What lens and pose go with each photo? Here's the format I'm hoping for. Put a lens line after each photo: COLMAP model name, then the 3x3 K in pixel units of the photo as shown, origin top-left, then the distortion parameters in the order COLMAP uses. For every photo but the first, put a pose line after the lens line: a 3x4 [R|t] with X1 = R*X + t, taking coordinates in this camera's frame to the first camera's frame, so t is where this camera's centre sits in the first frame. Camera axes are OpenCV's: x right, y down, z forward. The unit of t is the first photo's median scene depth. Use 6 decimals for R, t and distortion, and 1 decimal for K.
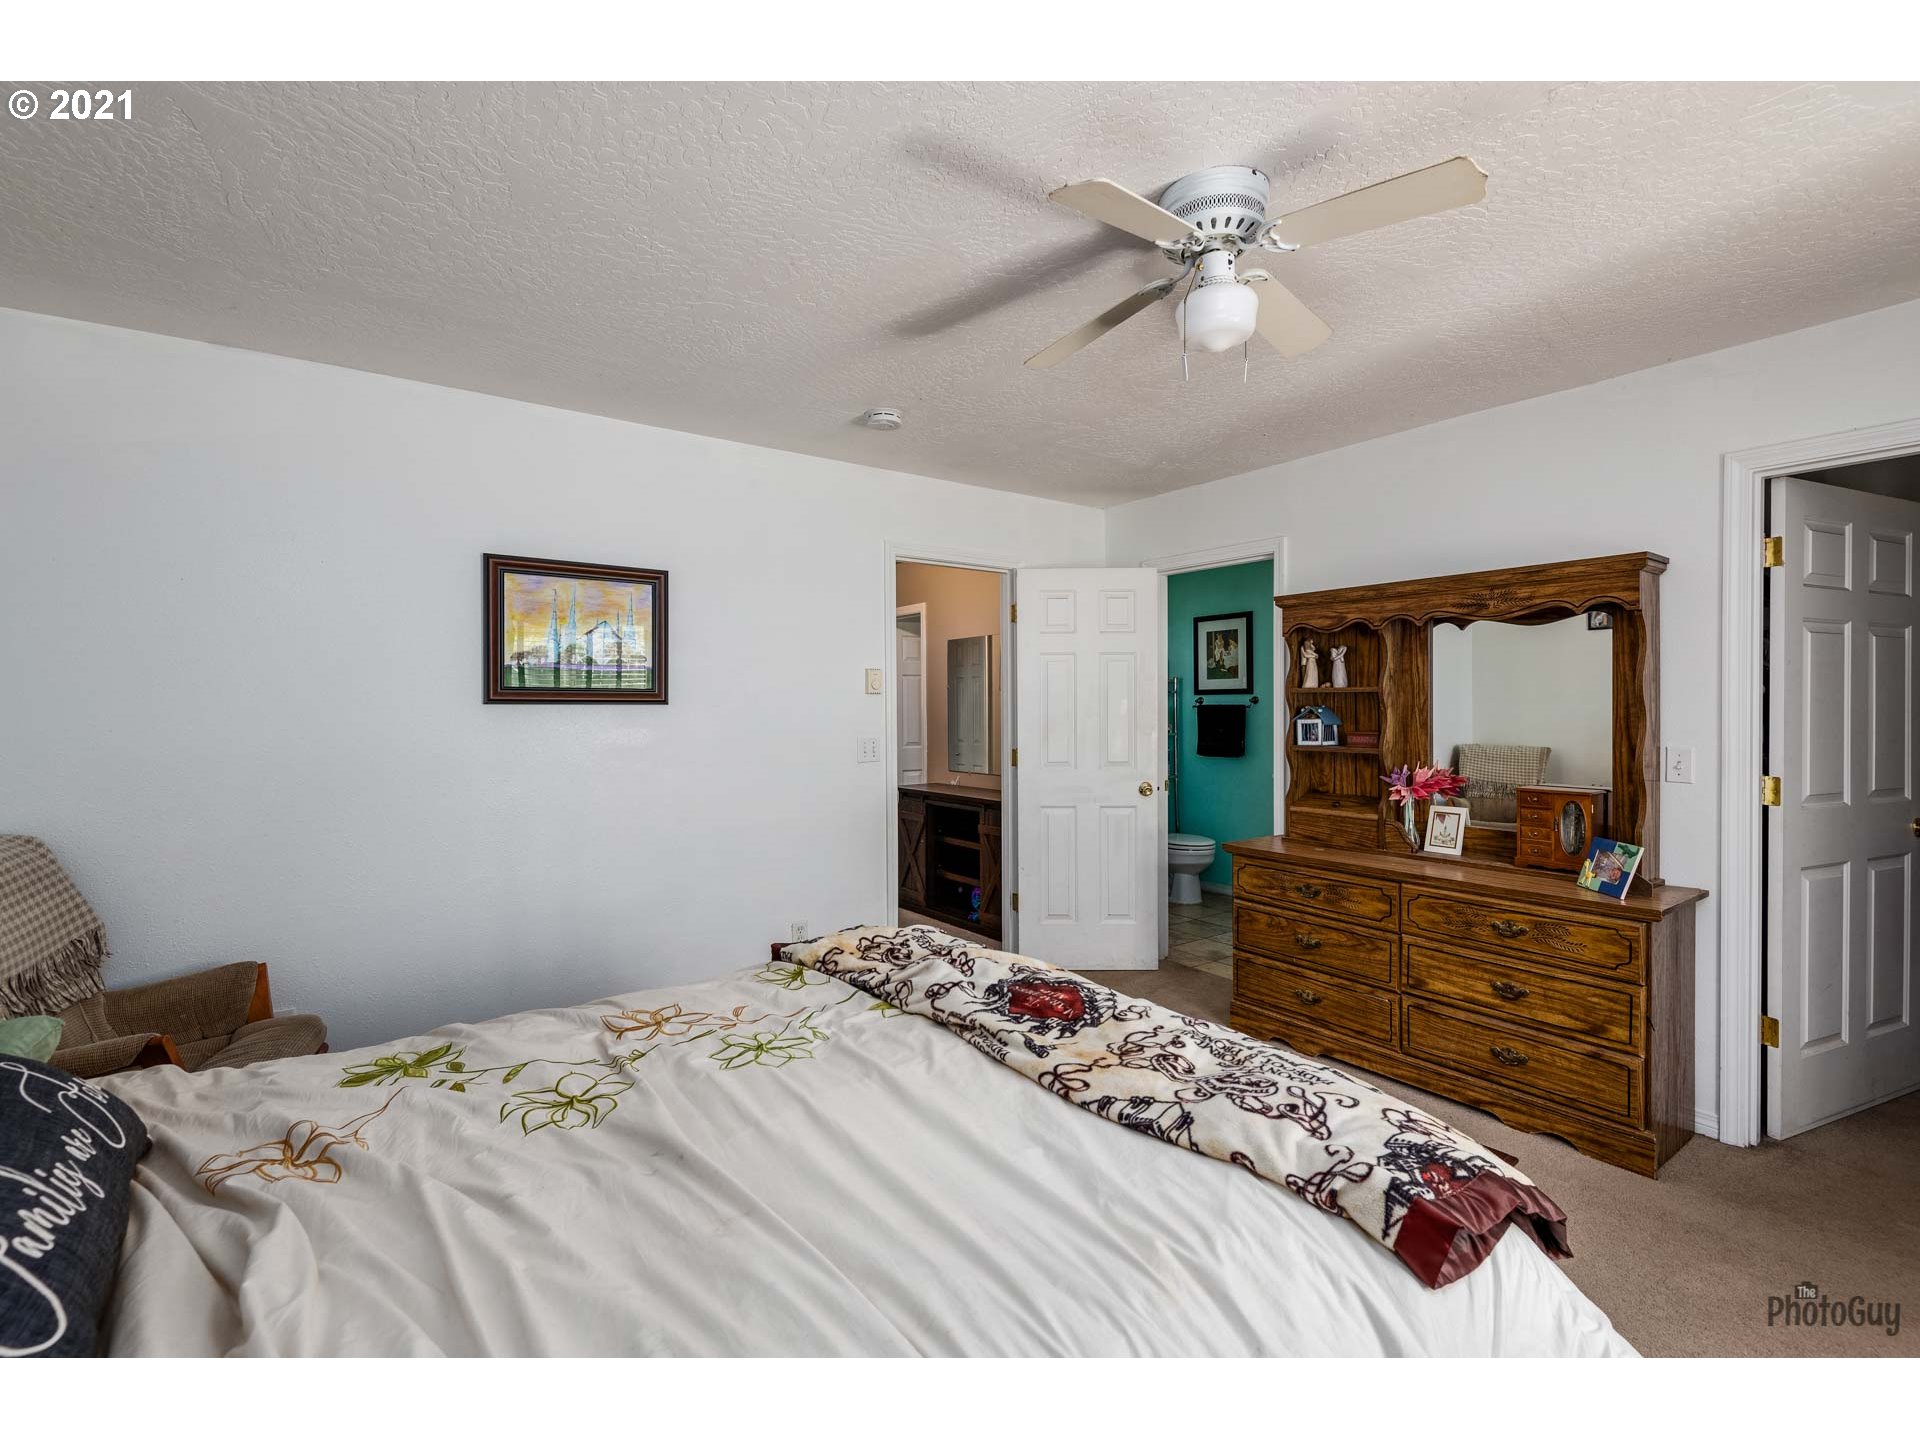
lens RADIAL K [[867.5, 0, 960.0], [0, 867.5, 720.0], [0, 0, 1]] dist [0.004011, -0.000596]
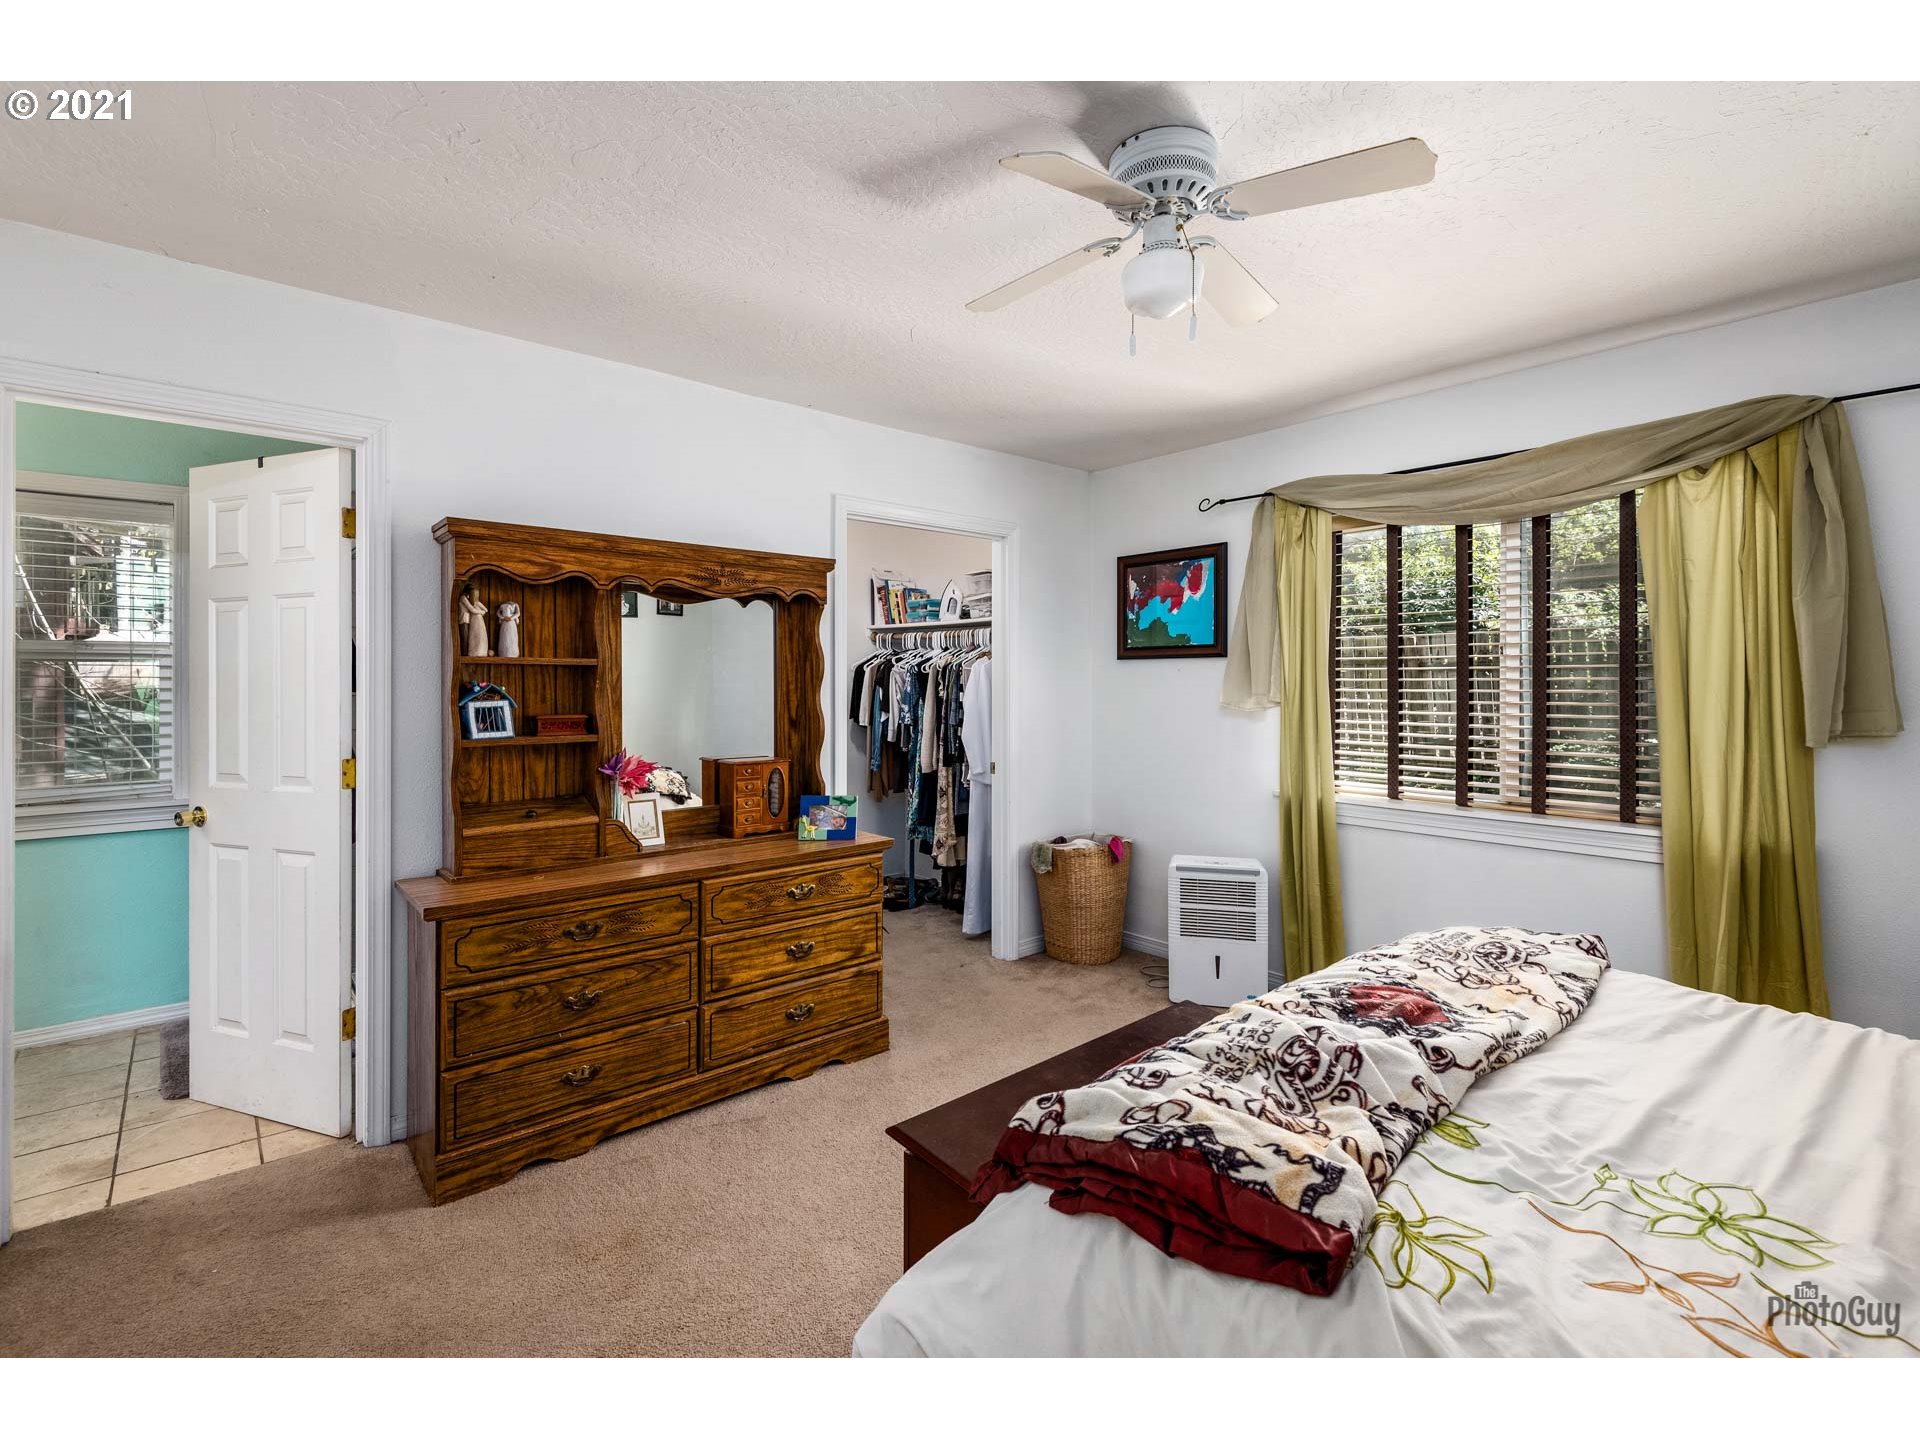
lens RADIAL K [[884.5, 0, 966.7], [0, 884.5, 685.8], [0, 0, 1]] dist [0.030199, -0.000231]
pose [[-0.097709, -0.005393, 0.995200, -0.404642], [0.010709, 0.999922, 0.006470, -0.015579], [-0.995157, 0.011290, -0.097644, 0.772012]]
